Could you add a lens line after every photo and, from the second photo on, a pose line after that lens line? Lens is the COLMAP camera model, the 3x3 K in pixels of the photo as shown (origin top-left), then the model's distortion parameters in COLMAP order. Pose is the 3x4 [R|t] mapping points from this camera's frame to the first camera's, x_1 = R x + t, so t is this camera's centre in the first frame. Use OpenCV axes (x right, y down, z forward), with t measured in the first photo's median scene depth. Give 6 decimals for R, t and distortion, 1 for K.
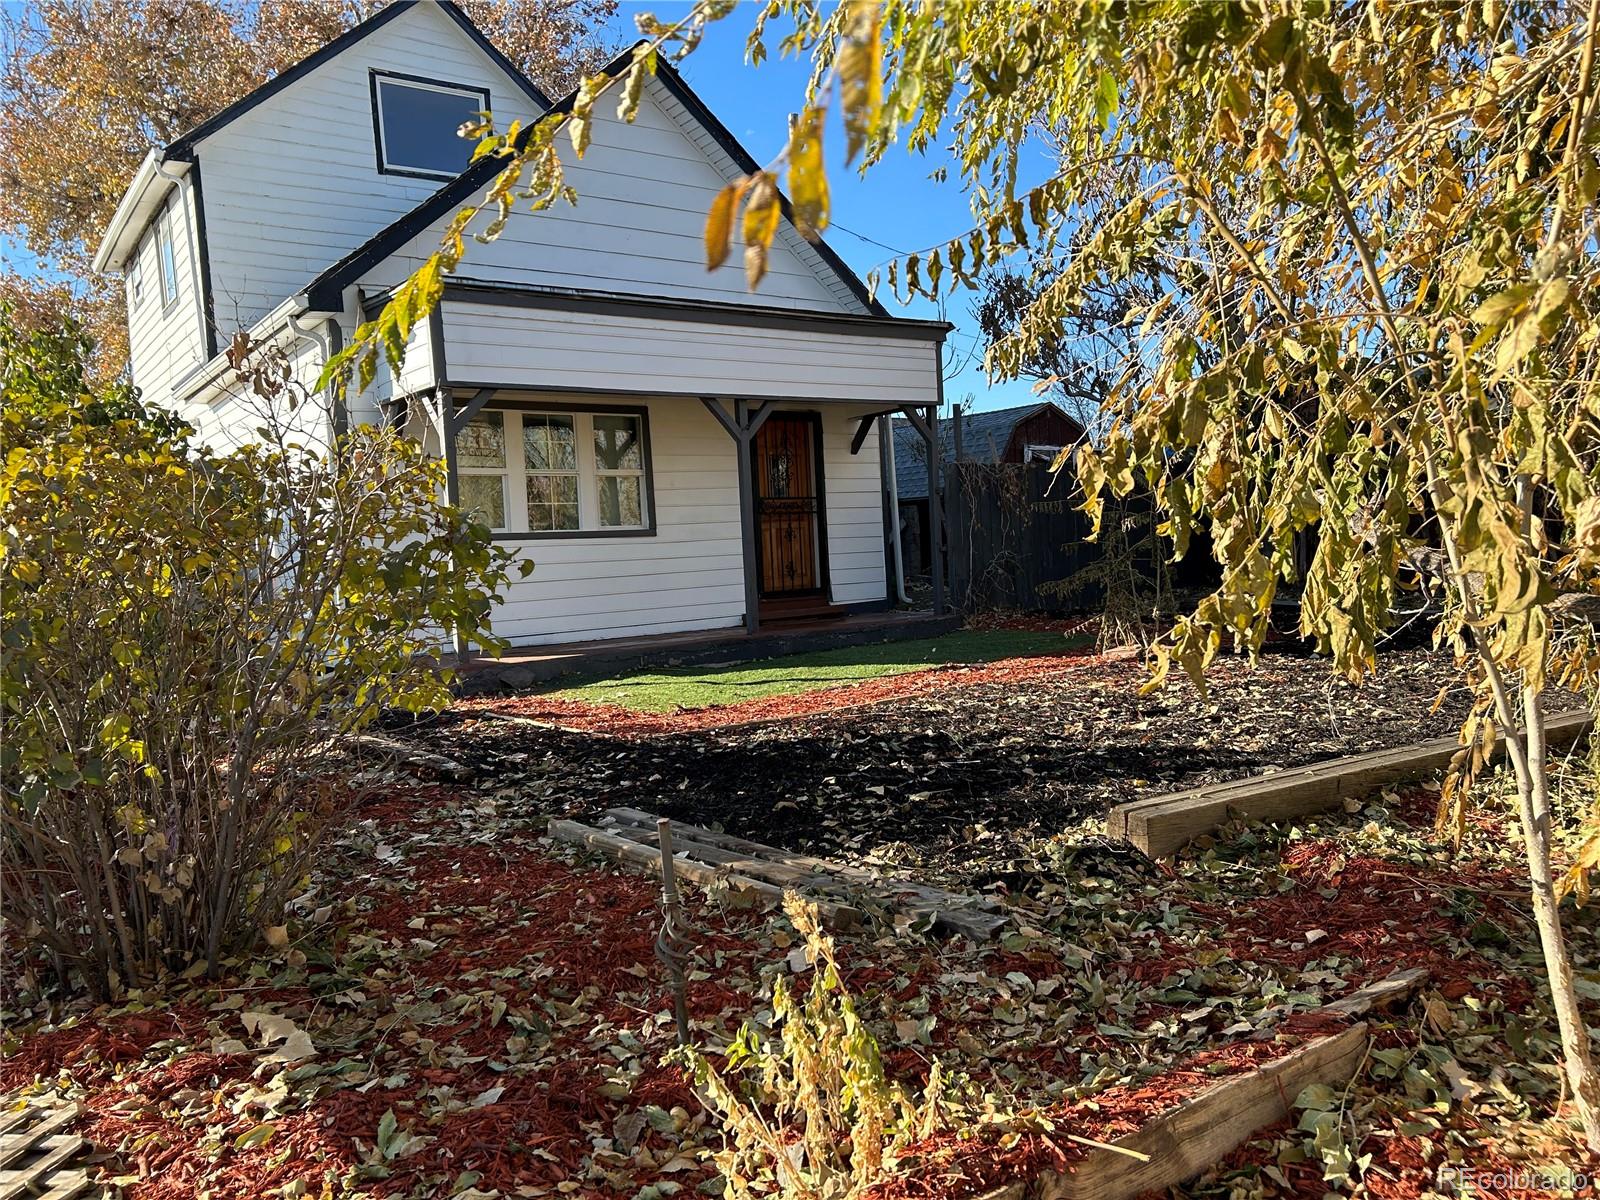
lens RADIAL K [[1172.4, 0, 800.0], [0, 1172.4, 600.0], [0, 0, 1]] dist [0.002518, -0.000816]
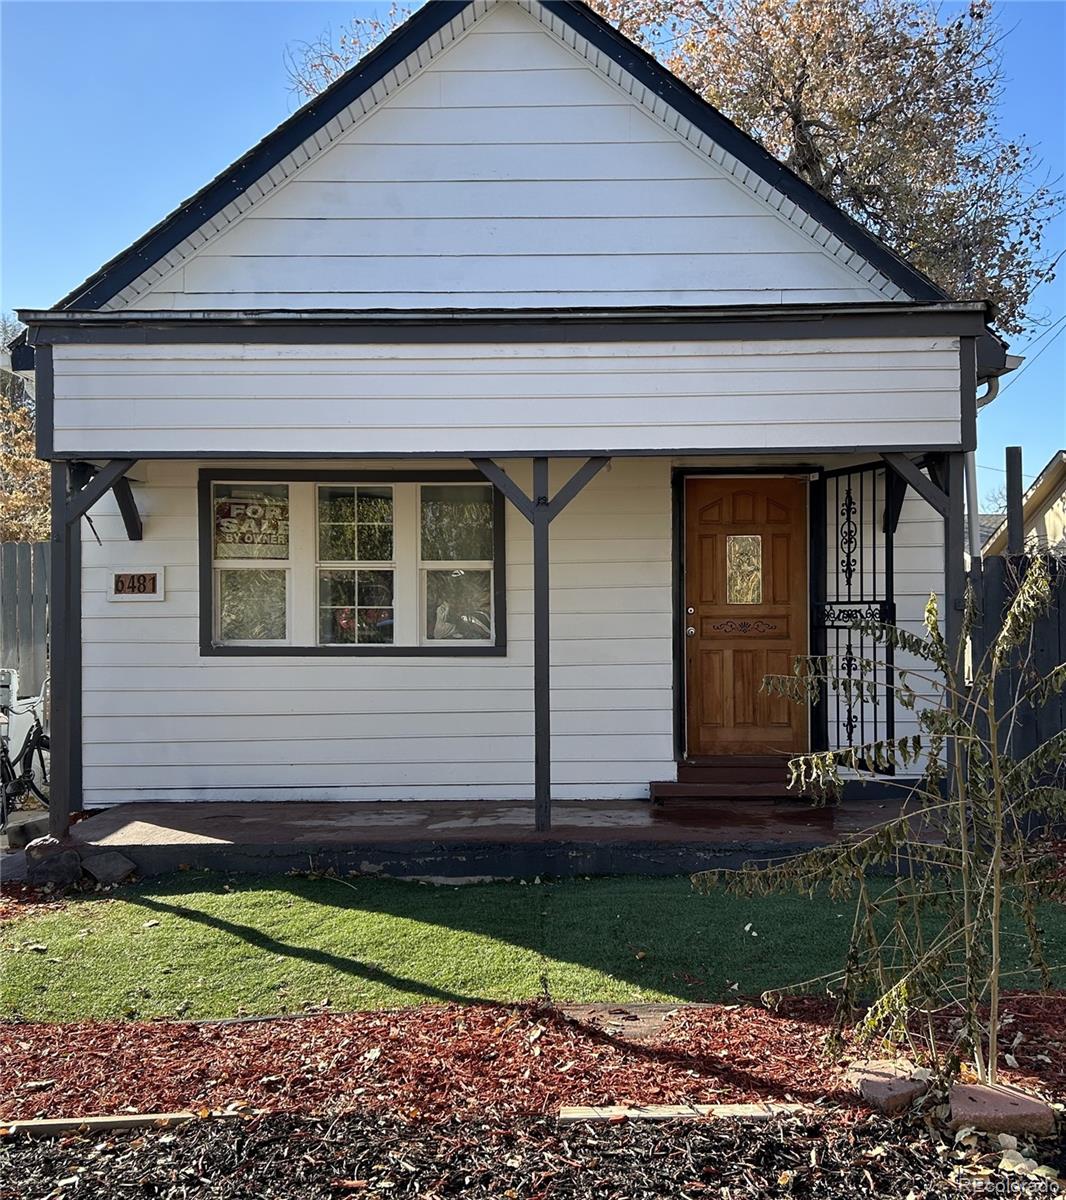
lens RADIAL K [[1146.5, 0, 533.0], [0, 1146.5, 600.0], [0, 0, 1]] dist [-0.004042, -0.002008]
pose [[0.798264, 0.043332, -0.600747, 0.303642], [-0.066334, 0.997666, -0.016181, -0.080779], [0.598644, 0.052767, 0.799276, 0.484134]]
